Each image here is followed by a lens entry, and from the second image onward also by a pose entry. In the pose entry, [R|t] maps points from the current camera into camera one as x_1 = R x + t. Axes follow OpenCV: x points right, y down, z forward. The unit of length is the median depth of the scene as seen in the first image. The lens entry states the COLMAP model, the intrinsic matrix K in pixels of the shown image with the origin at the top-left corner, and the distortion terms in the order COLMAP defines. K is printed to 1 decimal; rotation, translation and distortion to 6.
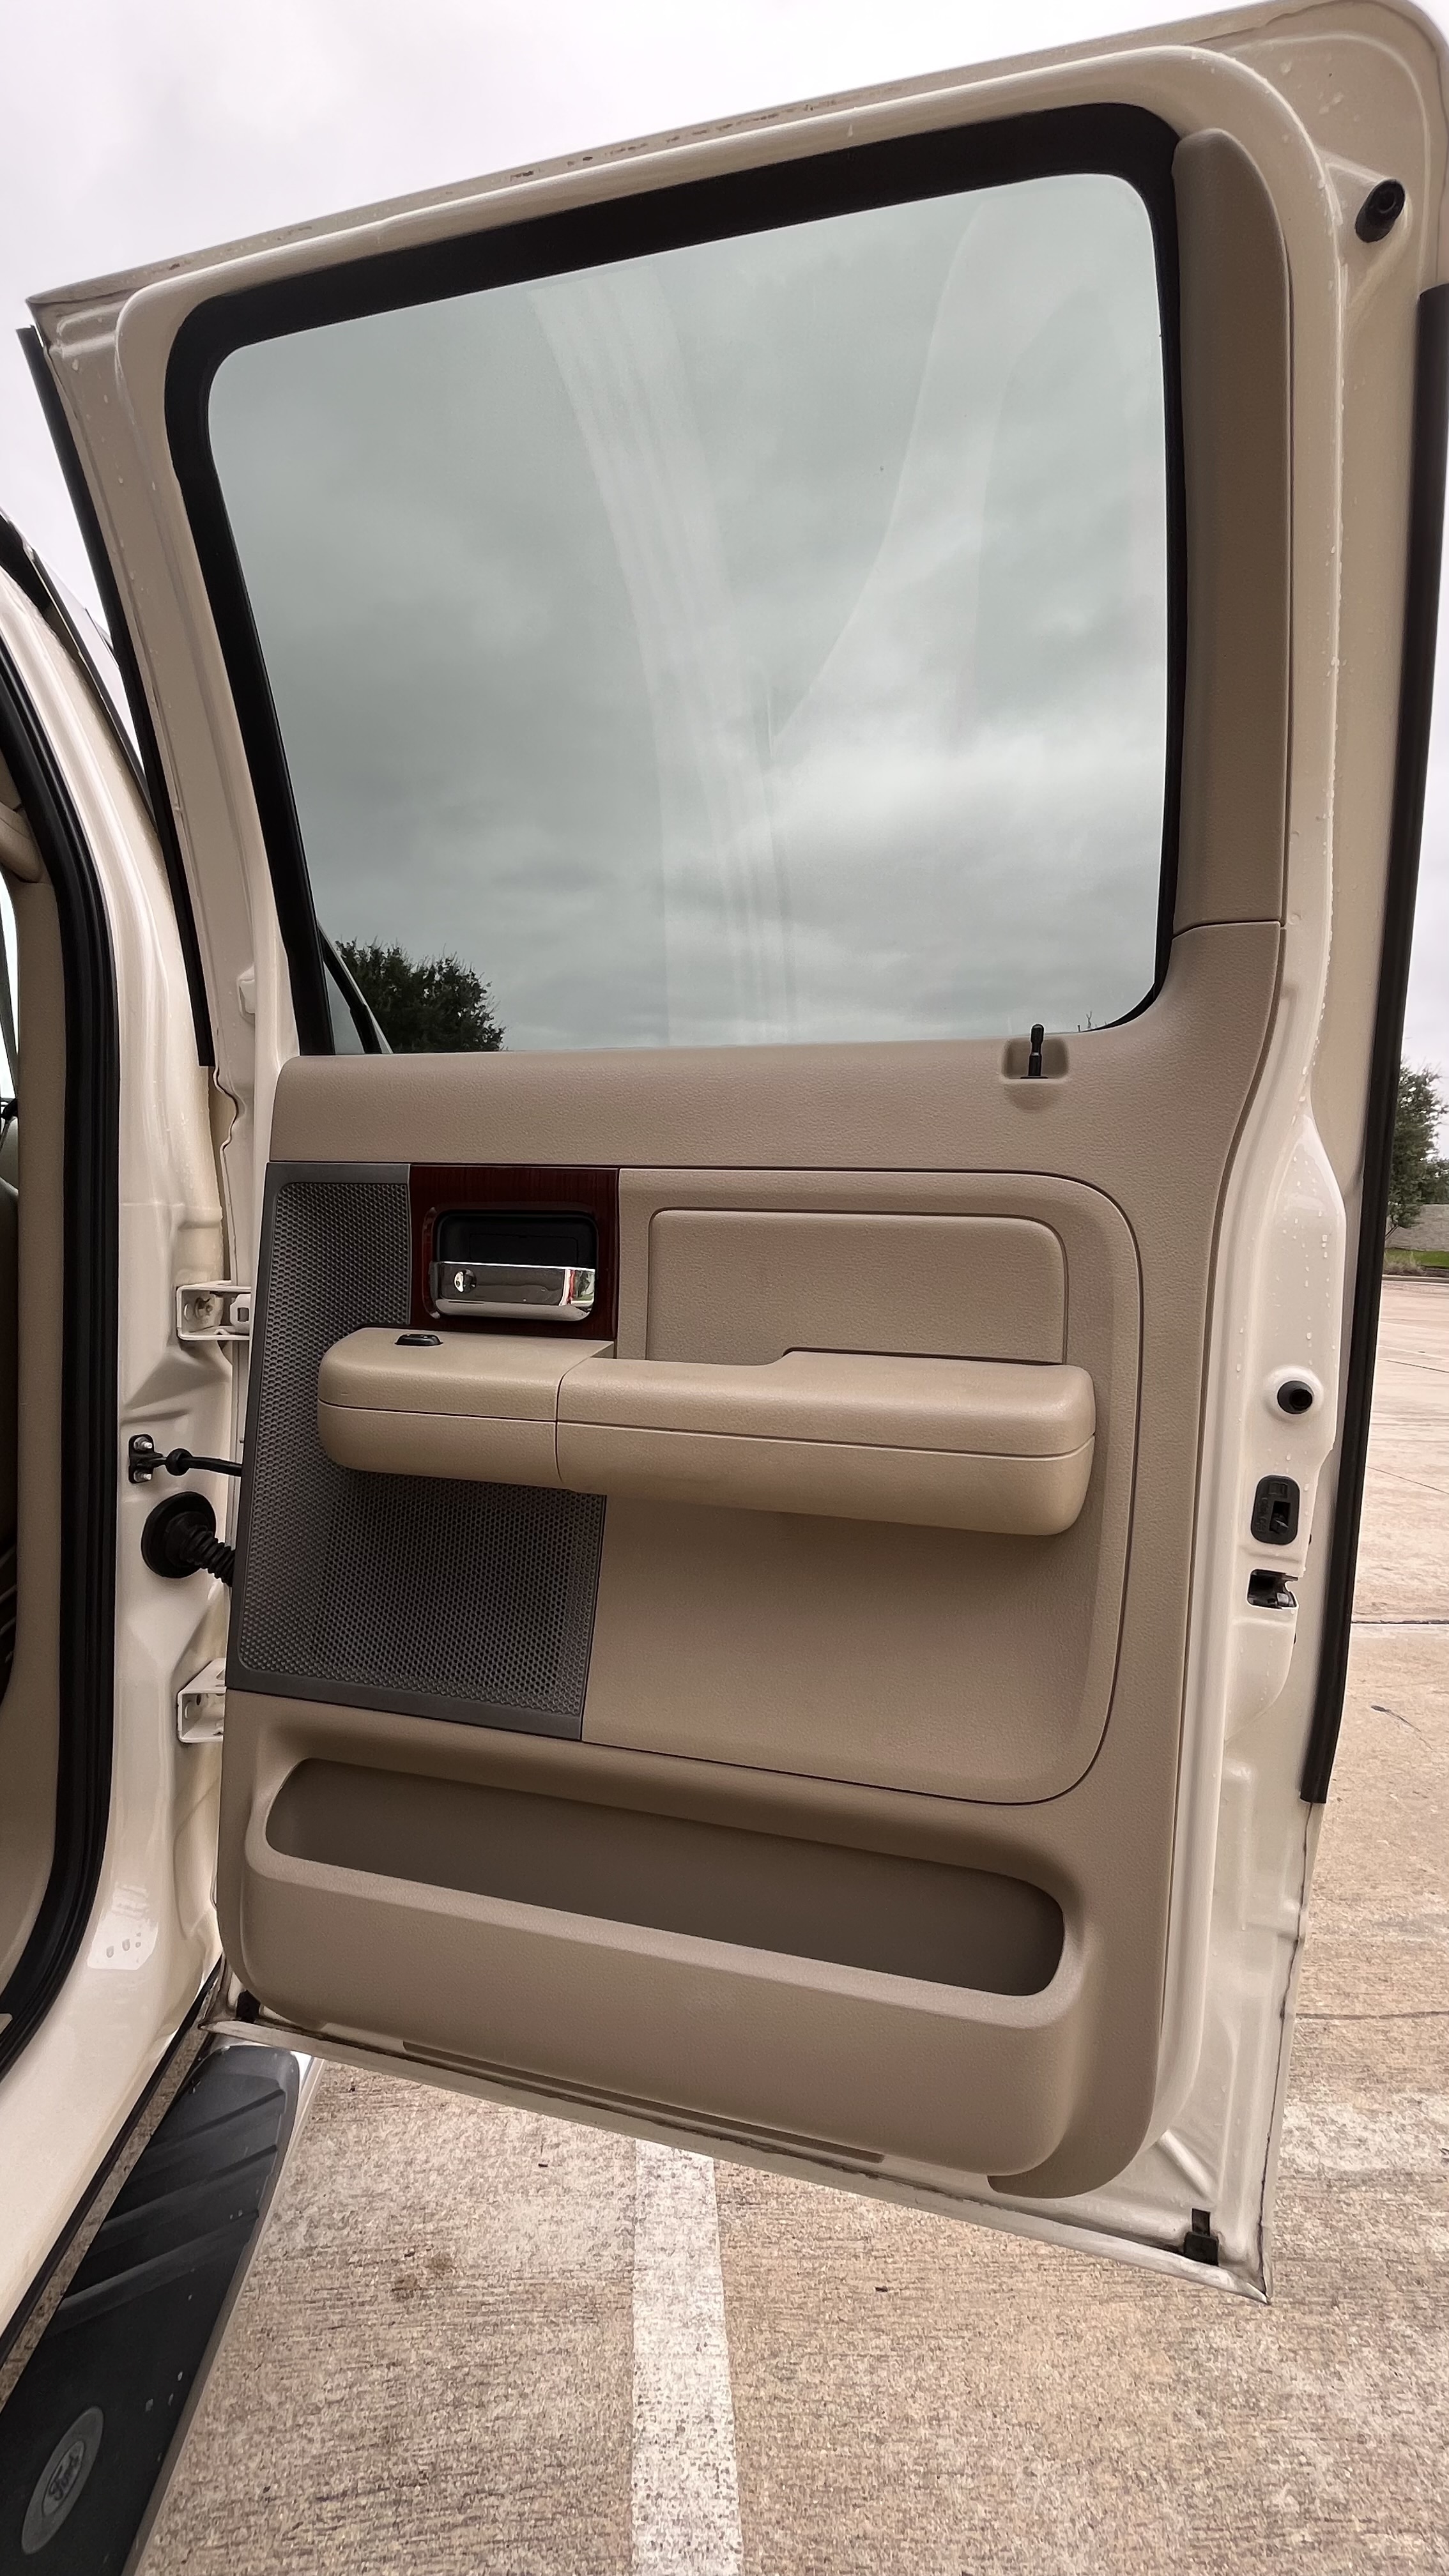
lens RADIAL K [[1043.0, 0, 749.6], [0, 1043.0, 1309.1], [0, 0, 1]] dist [-0.004192, 0.000763]
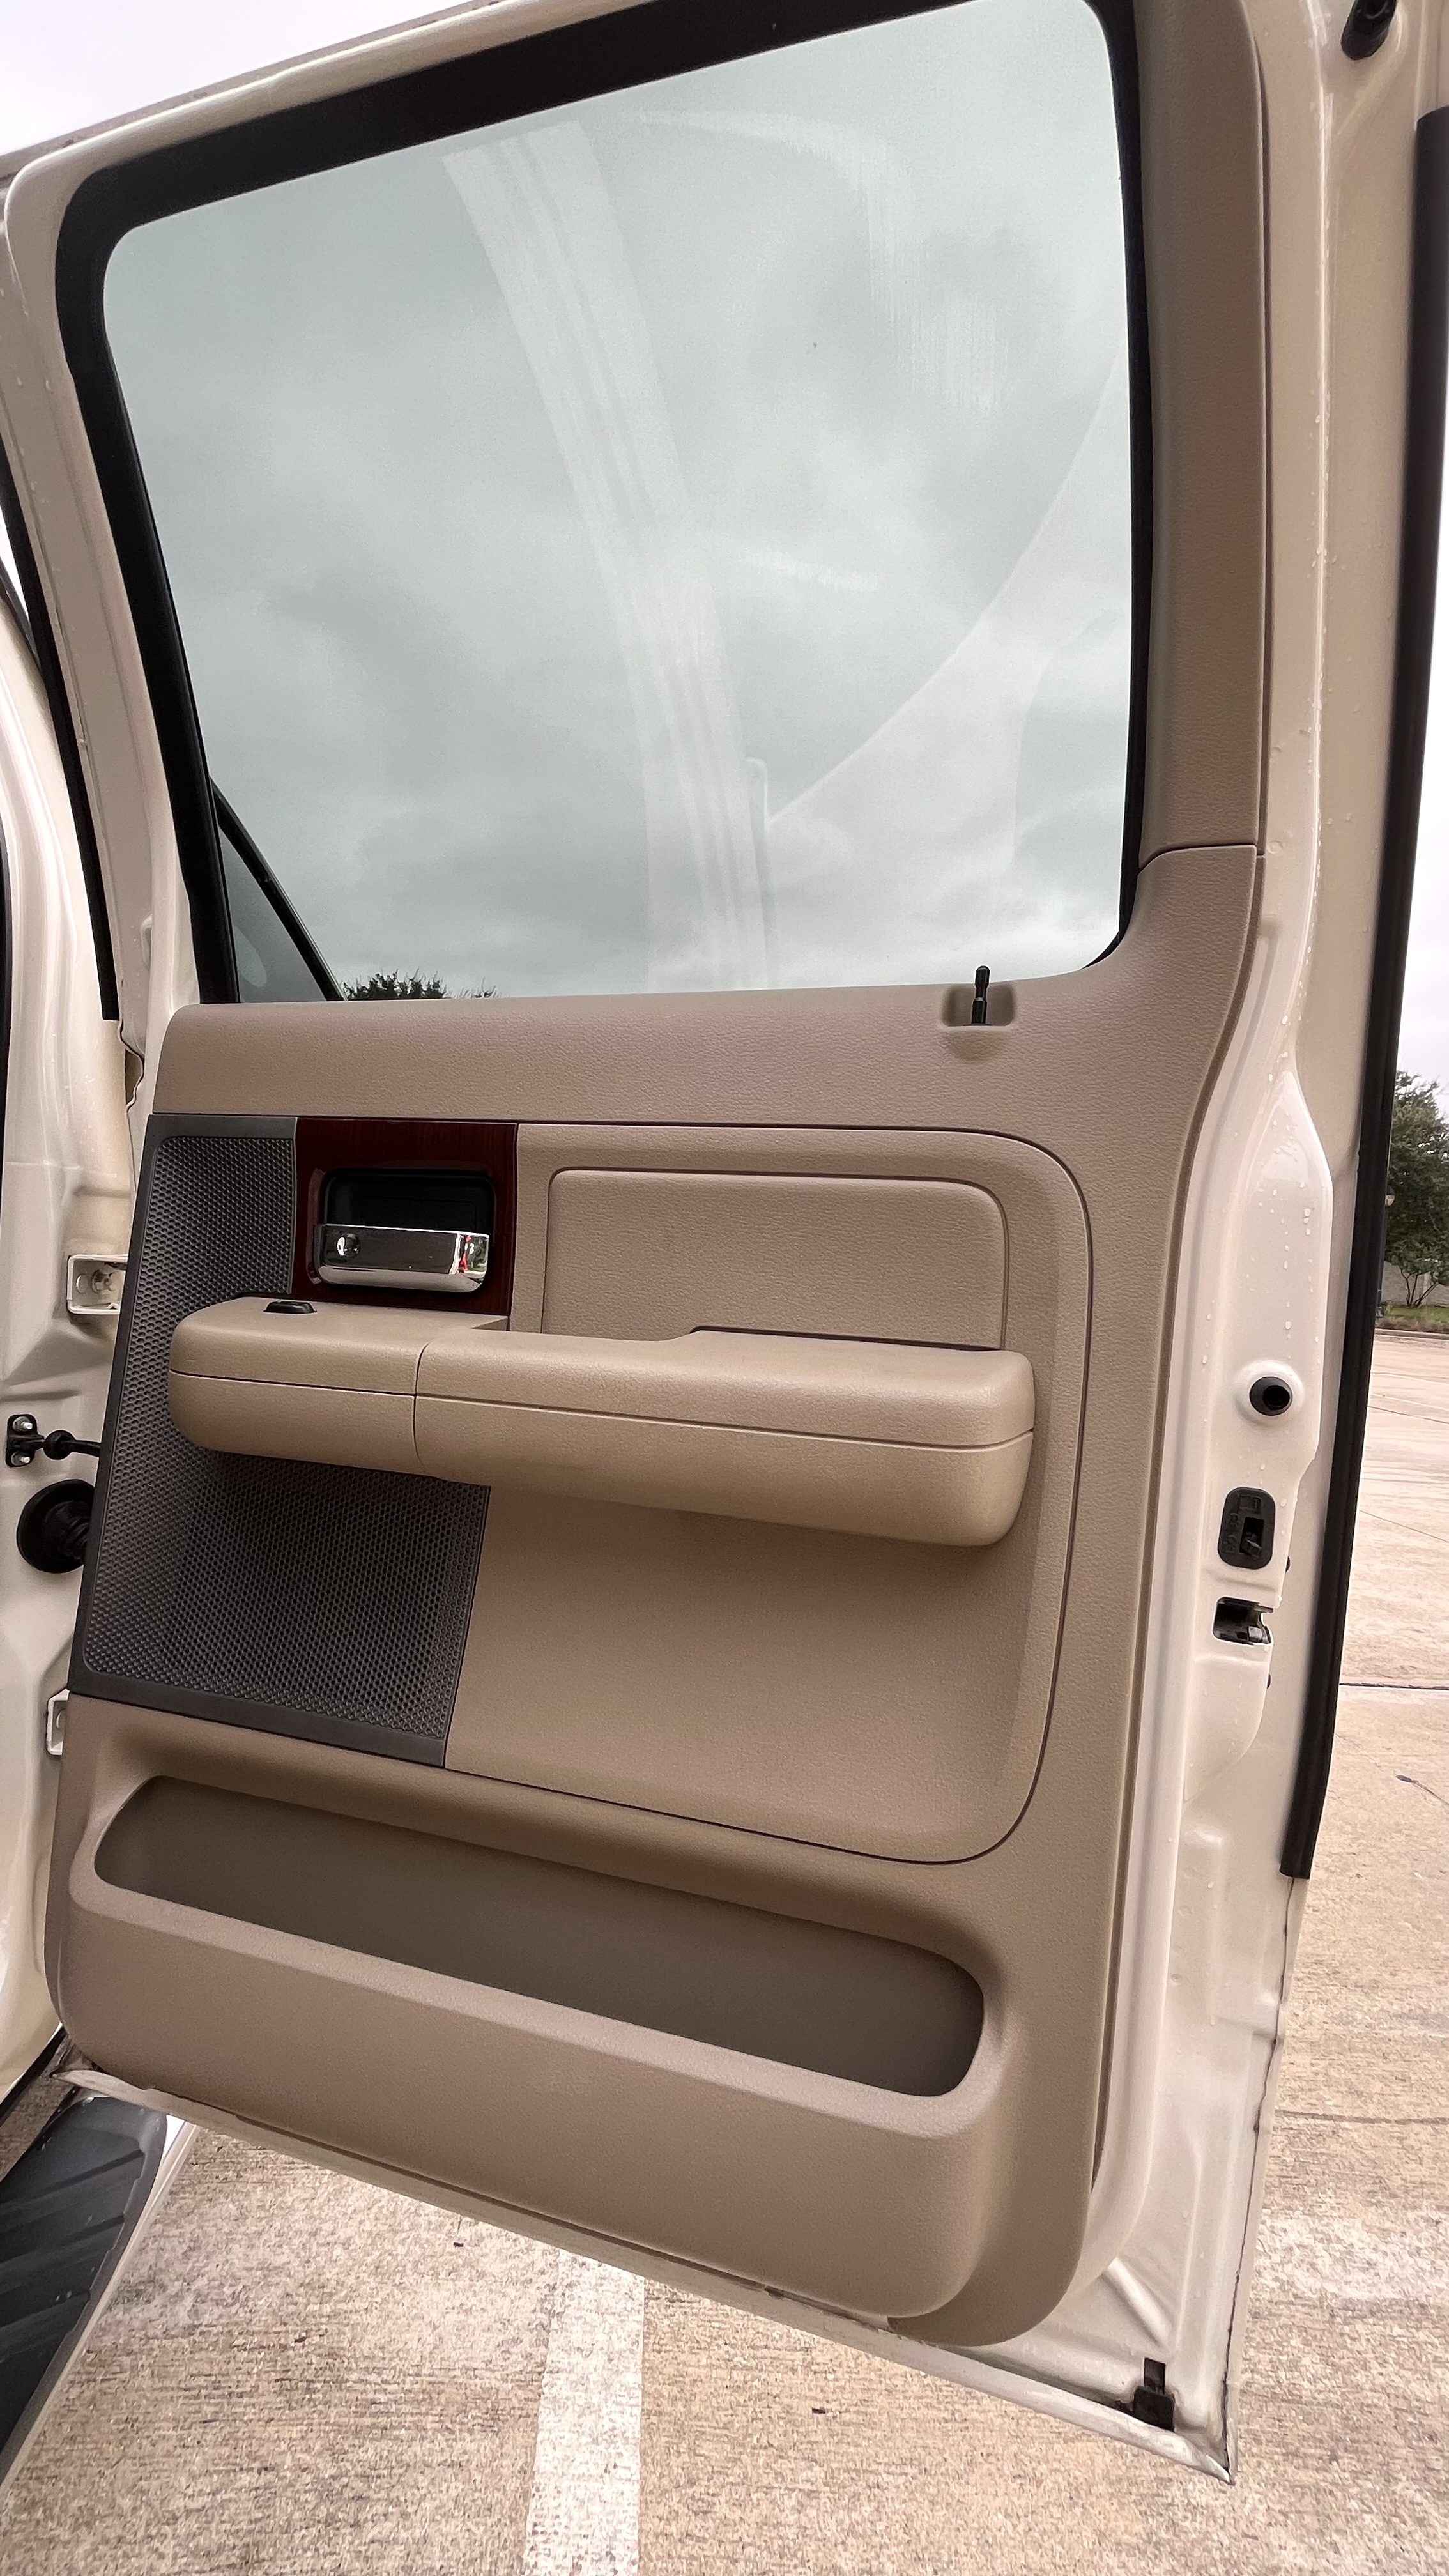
lens RADIAL K [[1043.0, 0, 749.6], [0, 1043.0, 1309.1], [0, 0, 1]] dist [-0.004192, 0.000763]
pose [[0.999172, 0.029770, -0.027749, 0.100766], [-0.030802, 0.998822, -0.037507, 0.051009], [0.026599, 0.038330, 0.998911, 0.110365]]
